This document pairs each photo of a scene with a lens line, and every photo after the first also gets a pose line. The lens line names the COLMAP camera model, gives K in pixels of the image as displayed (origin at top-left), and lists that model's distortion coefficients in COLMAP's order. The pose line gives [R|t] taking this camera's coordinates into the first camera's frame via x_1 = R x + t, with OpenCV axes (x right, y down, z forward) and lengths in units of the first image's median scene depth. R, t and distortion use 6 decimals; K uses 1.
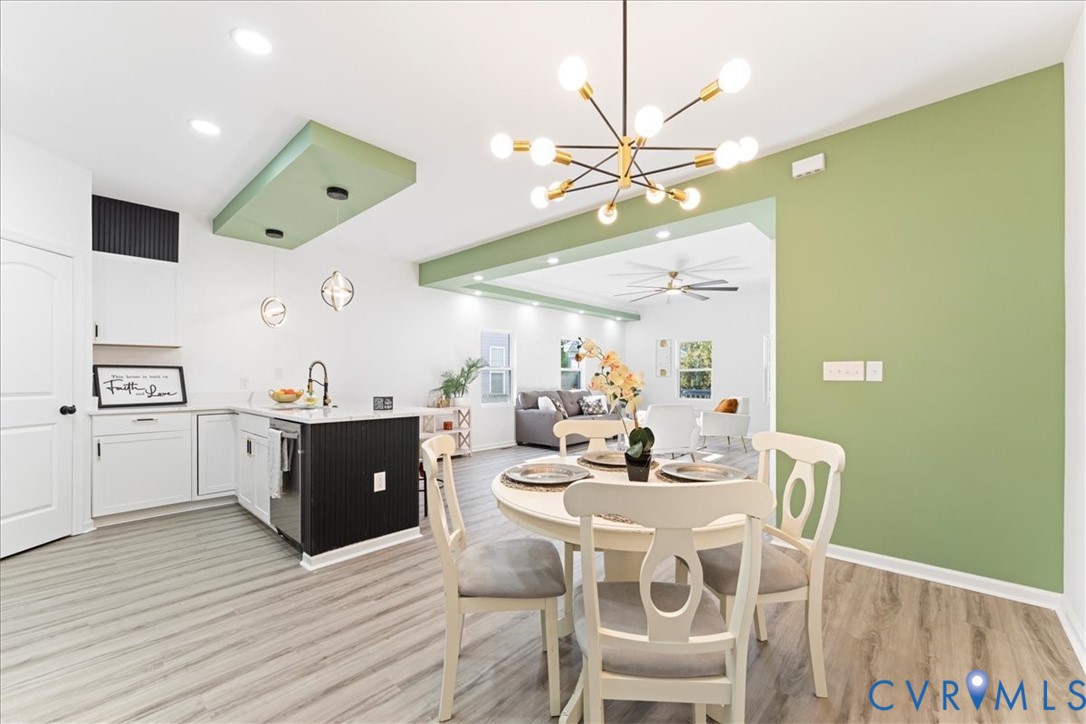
lens RADIAL K [[432.1, 0, 544.7], [0, 432.1, 370.8], [0, 0, 1]] dist [-0.004489, -0.000095]
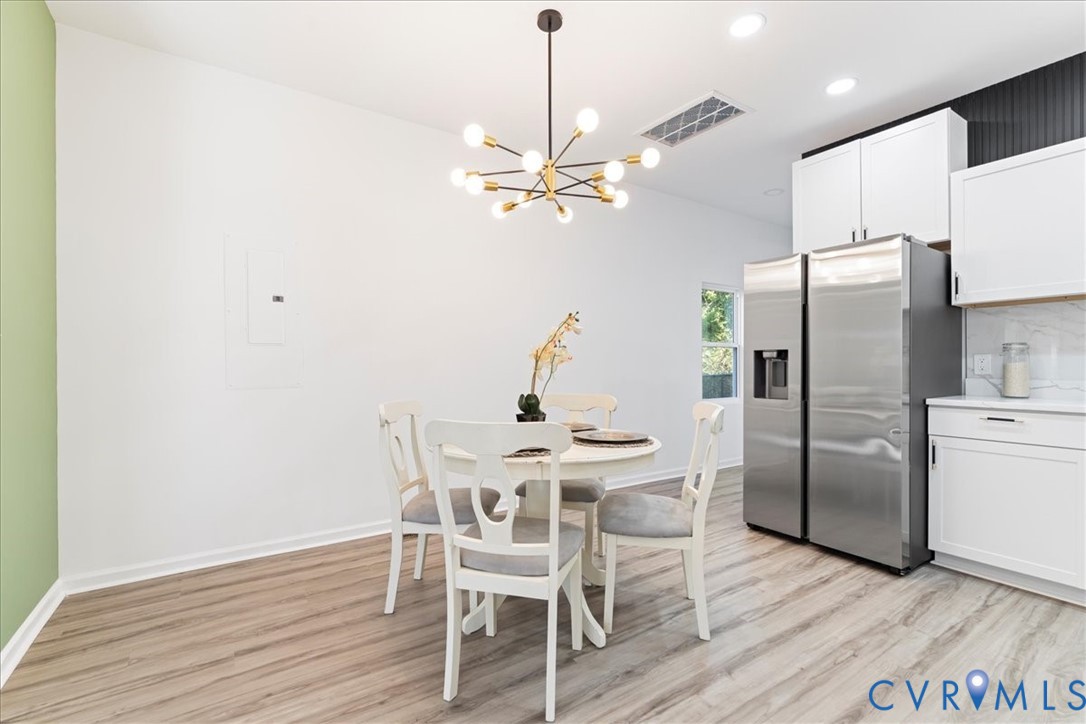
lens RADIAL K [[472.0, 0, 543.9], [0, 472.0, 361.1], [0, 0, 1]] dist [-0.000932, -0.000082]
pose [[-0.967277, 0.003797, 0.253694, -0.077500], [-0.000795, 0.999838, -0.017997, 0.038698], [-0.253721, -0.017610, -0.967117, 1.248452]]
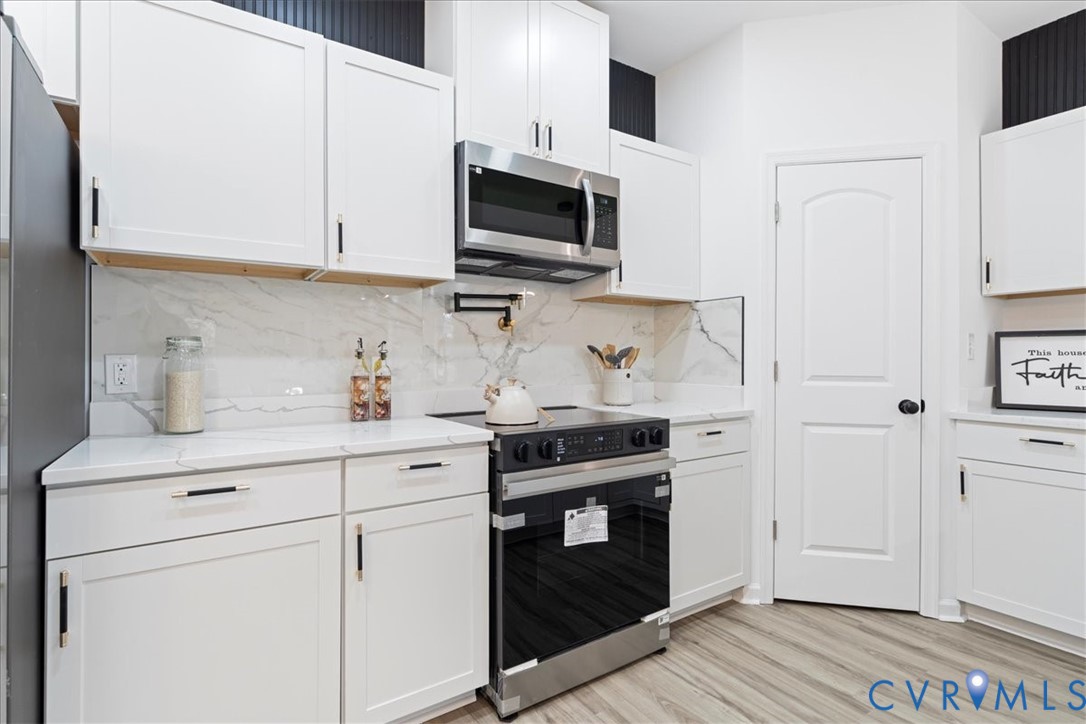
lens RADIAL K [[524.8, 0, 542.2], [0, 524.8, 358.1], [0, 0, 1]] dist [-0.001498, -0.000435]
pose [[-0.248898, -0.001861, -0.968528, -0.257206], [0.012459, 0.999909, -0.005123, 0.019184], [0.968449, -0.013342, -0.248853, 0.691548]]
